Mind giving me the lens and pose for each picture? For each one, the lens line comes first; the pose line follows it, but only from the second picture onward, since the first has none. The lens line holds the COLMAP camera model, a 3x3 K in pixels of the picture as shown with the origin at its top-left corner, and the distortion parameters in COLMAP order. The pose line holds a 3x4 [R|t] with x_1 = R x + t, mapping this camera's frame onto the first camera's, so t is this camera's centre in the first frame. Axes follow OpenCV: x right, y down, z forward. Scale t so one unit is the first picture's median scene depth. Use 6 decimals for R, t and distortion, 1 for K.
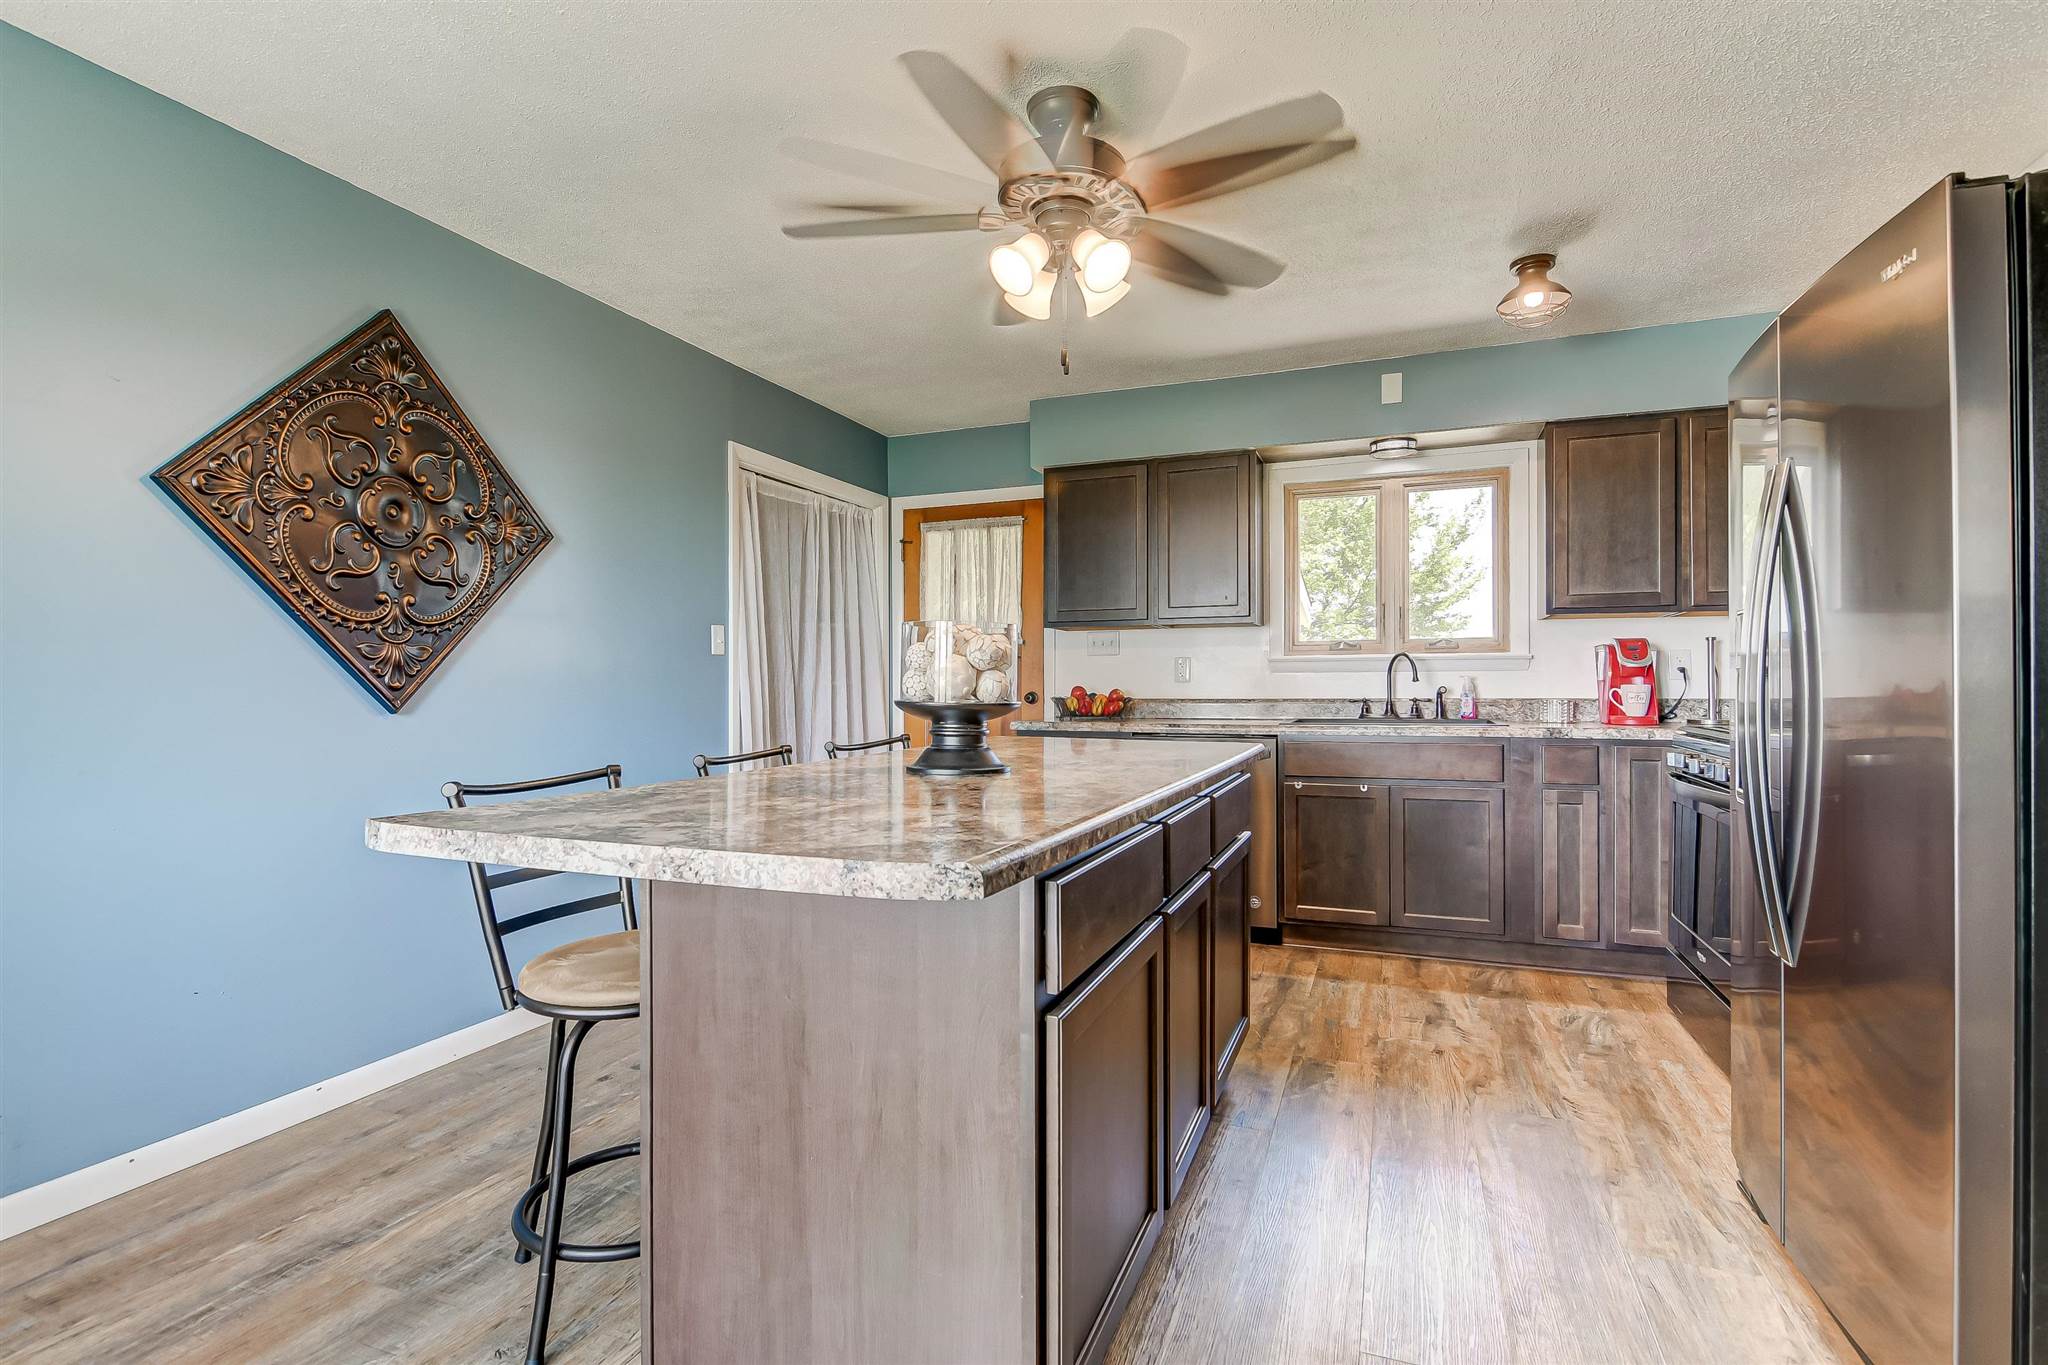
lens RADIAL K [[993.8, 0, 1023.3], [0, 993.8, 685.4], [0, 0, 1]] dist [0.014701, -0.000862]
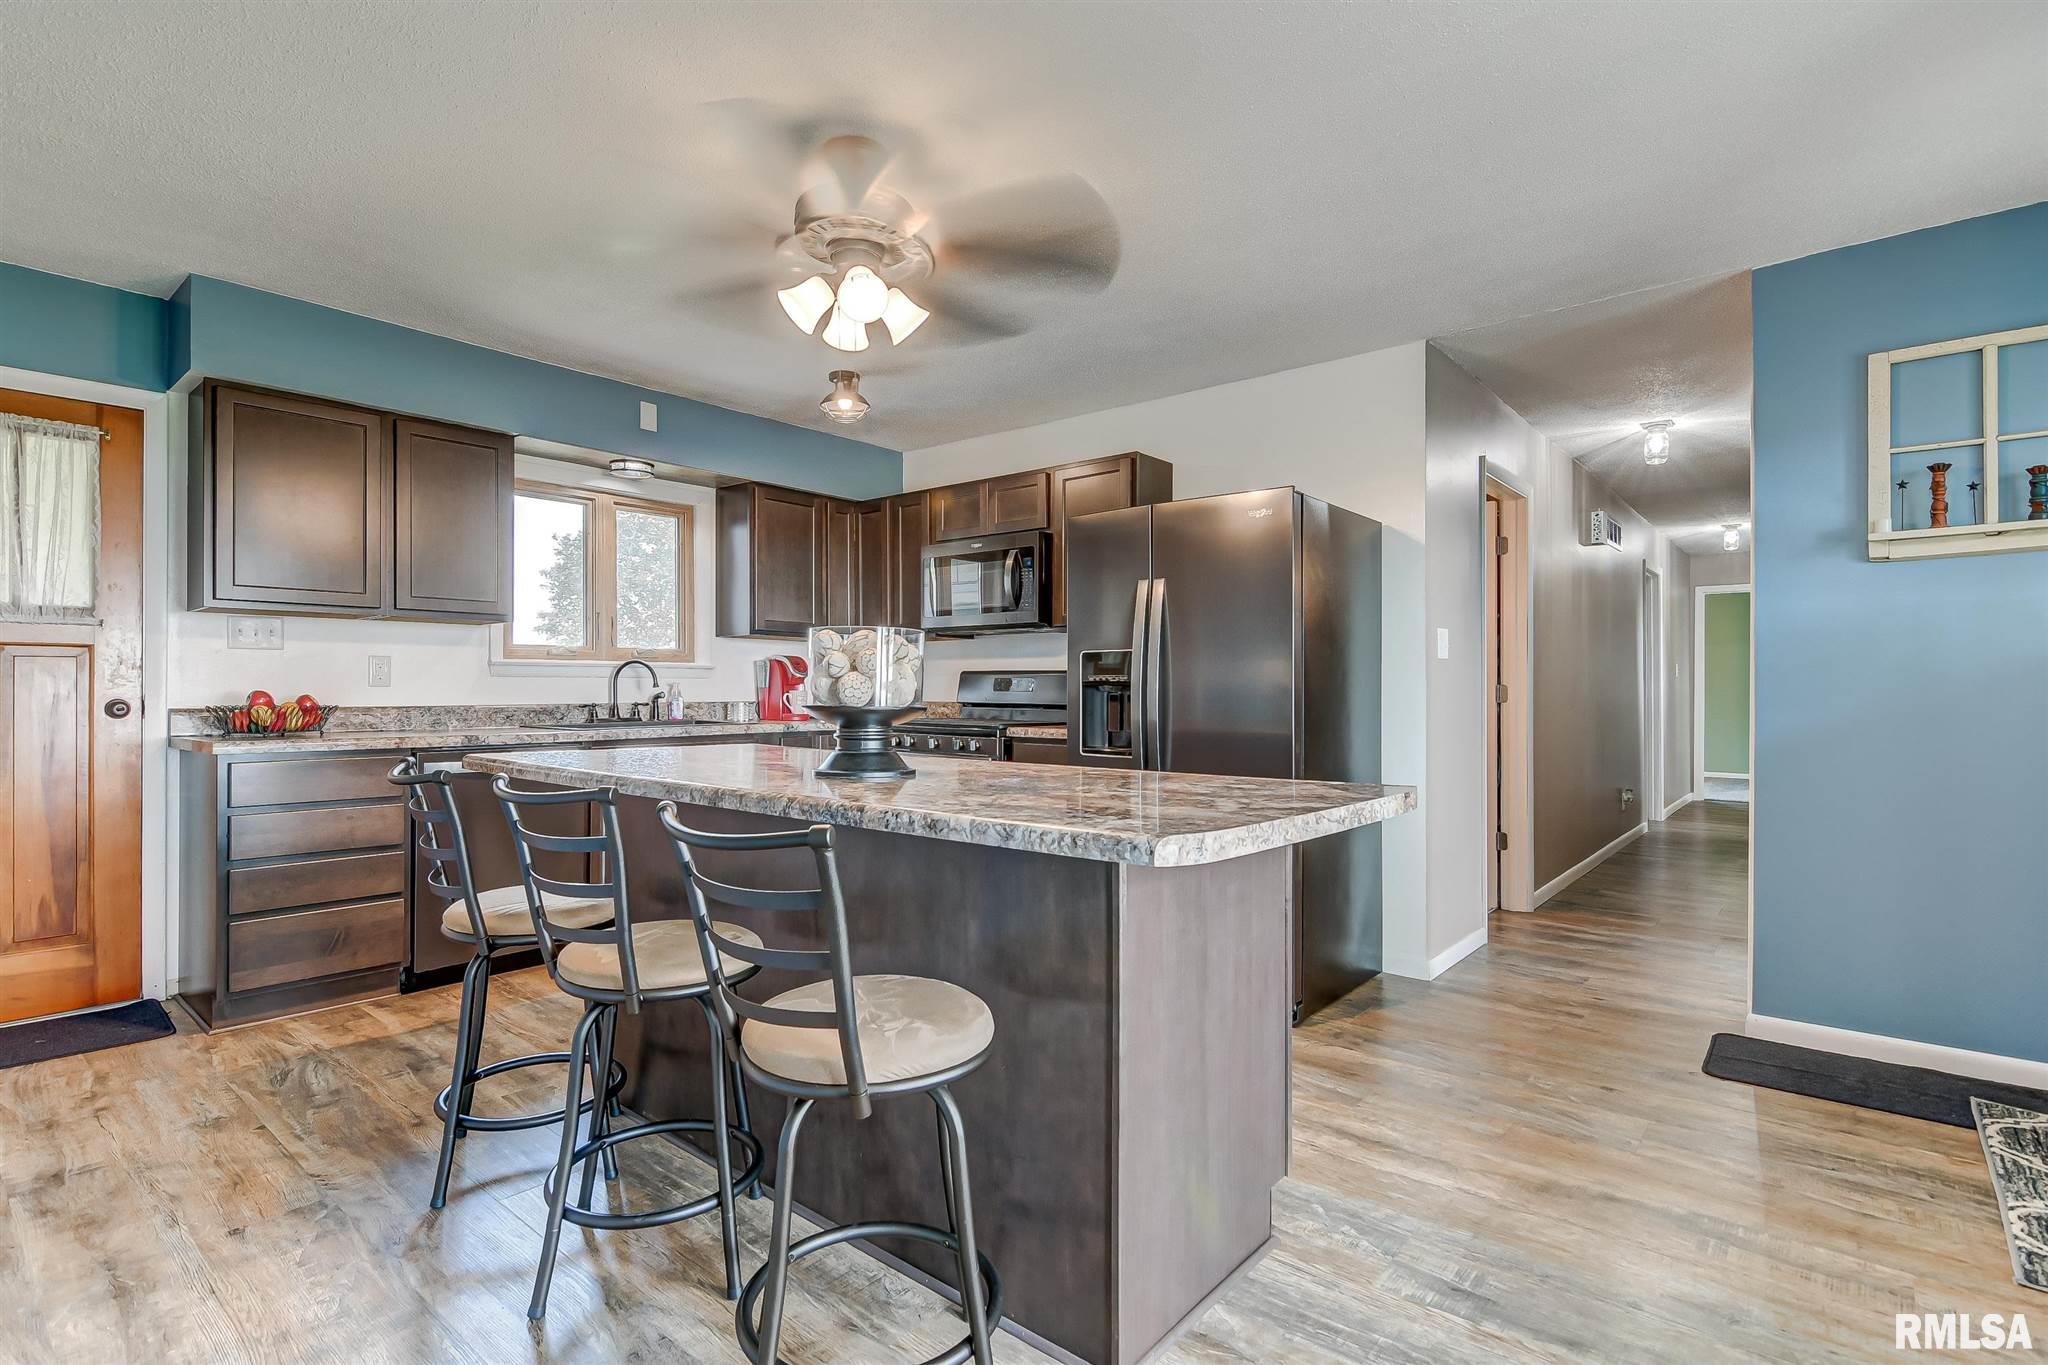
lens RADIAL K [[993.8, 0, 1021.2], [0, 993.8, 690.7], [0, 0, 1]] dist [0.014701, -0.000862]
pose [[0.314393, 0.001288, 0.949292, -0.514256], [0.001071, 0.999998, -0.001712, 0.002361], [-0.949292, 0.001555, 0.314391, 0.265223]]
